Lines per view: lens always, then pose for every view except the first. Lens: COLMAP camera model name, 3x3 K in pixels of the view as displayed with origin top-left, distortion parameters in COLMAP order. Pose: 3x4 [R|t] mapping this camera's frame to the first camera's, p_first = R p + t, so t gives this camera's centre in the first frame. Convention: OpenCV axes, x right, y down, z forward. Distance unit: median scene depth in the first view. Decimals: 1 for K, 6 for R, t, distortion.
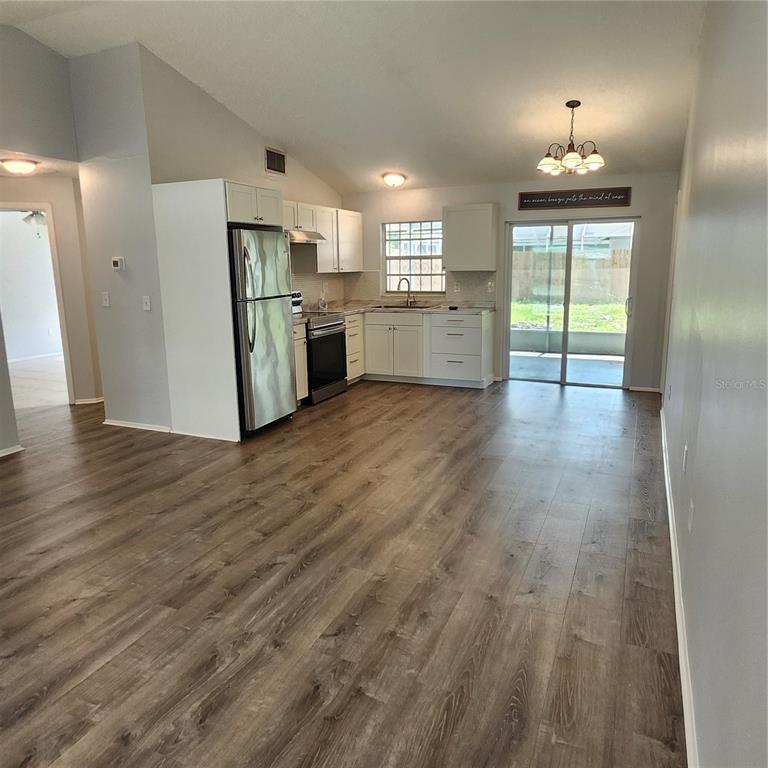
lens RADIAL K [[531.0, 0, 384.0], [0, 531.0, 384.0], [0, 0, 1]] dist [-0.005400, 0.001191]
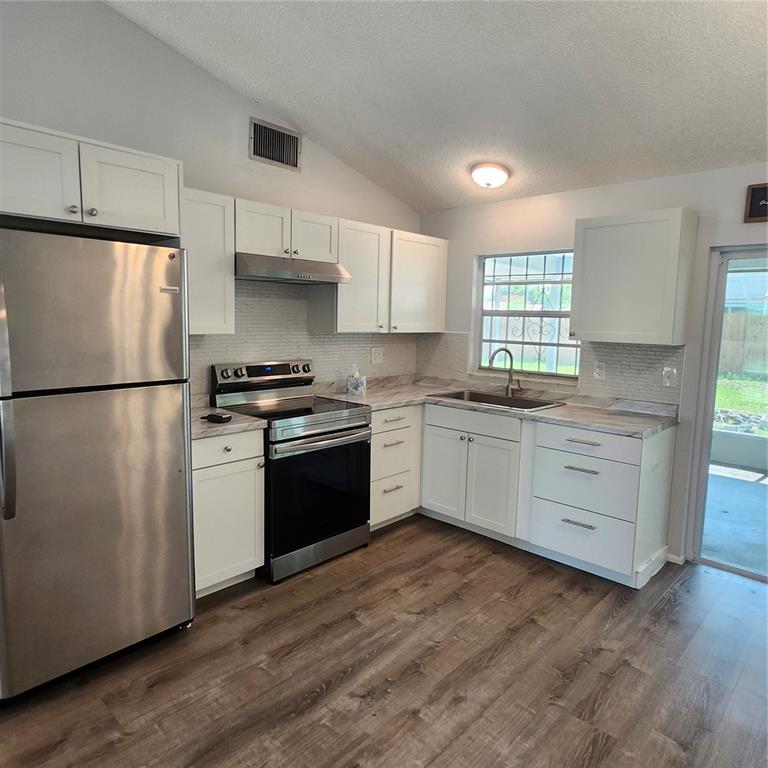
lens RADIAL K [[531.0, 0, 384.0], [0, 531.0, 384.0], [0, 0, 1]] dist [-0.005400, 0.001191]
pose [[0.948390, 0.078464, -0.307246, 0.098844], [-0.108098, 0.990865, -0.080627, -0.106346], [0.298113, 0.109679, 0.948208, 0.443769]]
